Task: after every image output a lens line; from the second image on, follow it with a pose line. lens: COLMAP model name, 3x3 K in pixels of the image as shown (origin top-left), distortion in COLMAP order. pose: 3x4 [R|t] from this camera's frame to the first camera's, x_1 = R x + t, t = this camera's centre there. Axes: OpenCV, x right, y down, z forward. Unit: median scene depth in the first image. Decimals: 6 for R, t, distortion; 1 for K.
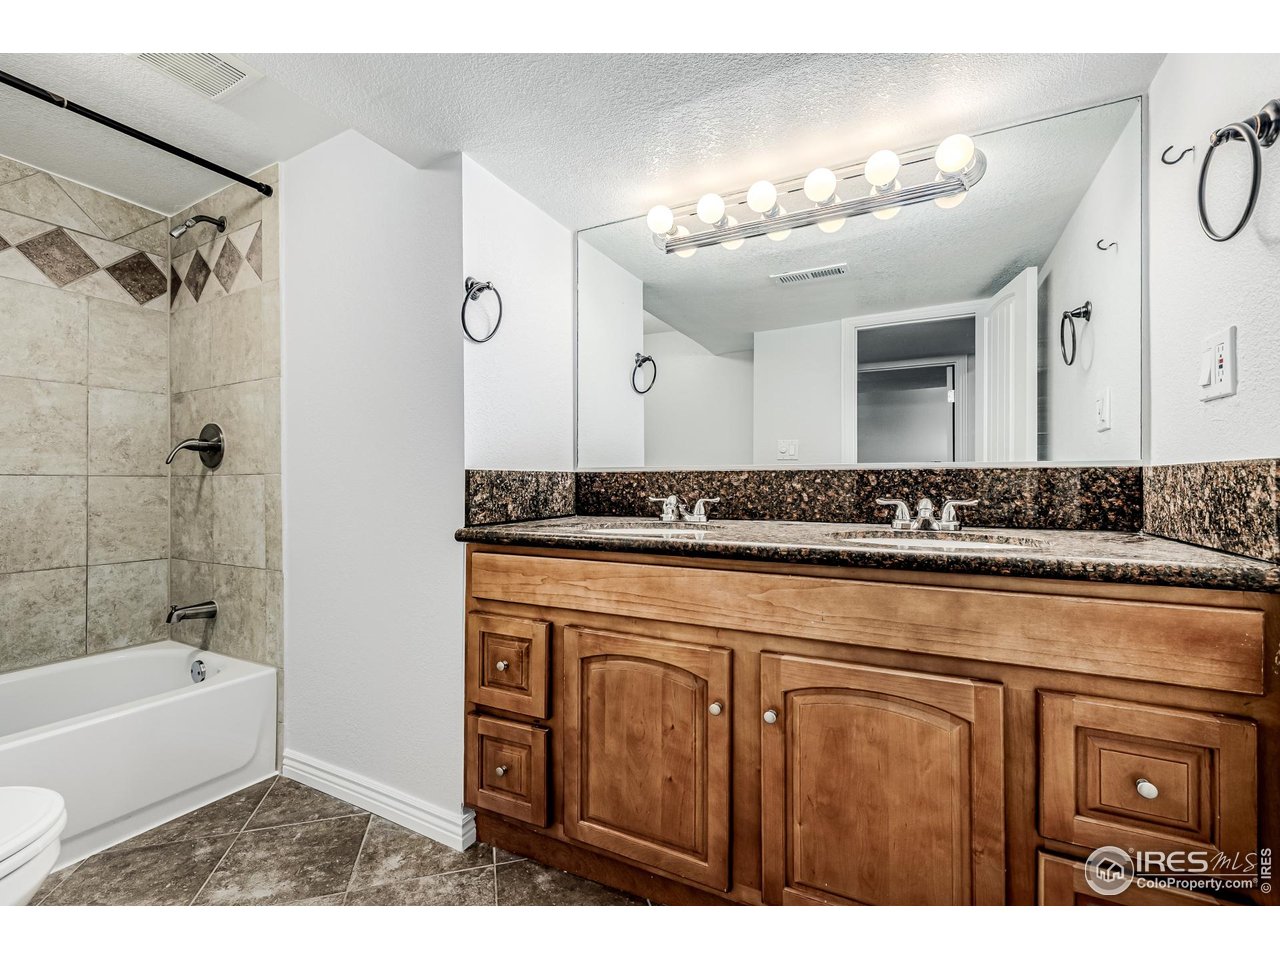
lens RADIAL K [[538.3, 0, 640.0], [0, 538.3, 480.0], [0, 0, 1]] dist [0.001551, -0.000230]
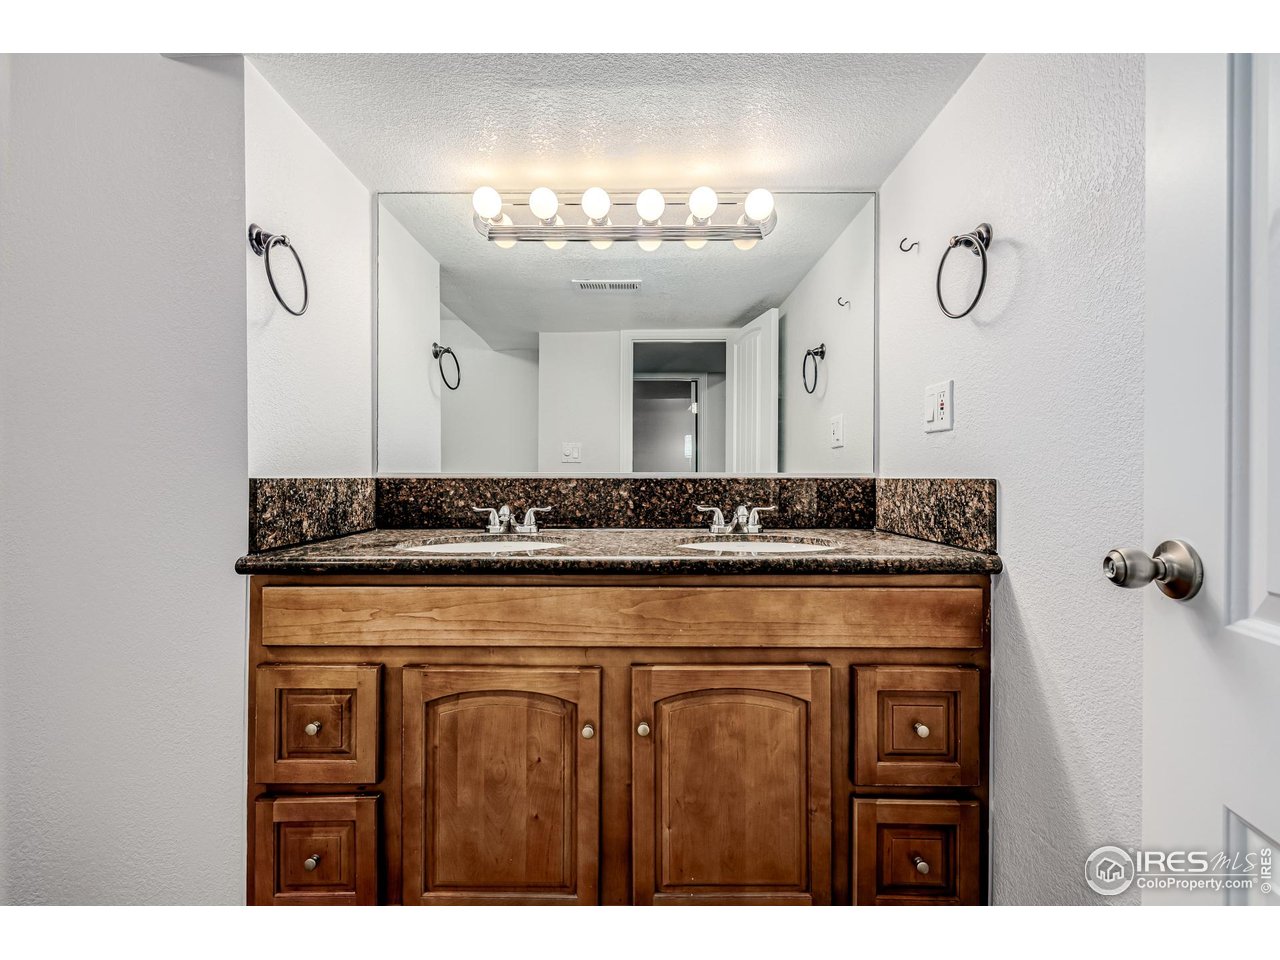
lens RADIAL K [[538.3, 0, 640.0], [0, 538.3, 480.0], [0, 0, 1]] dist [0.001551, -0.000230]
pose [[0.900585, 0.004072, 0.434660, -0.169486], [-0.005839, 0.999979, 0.002730, -0.023799], [-0.434640, -0.004996, 0.900590, 0.084070]]
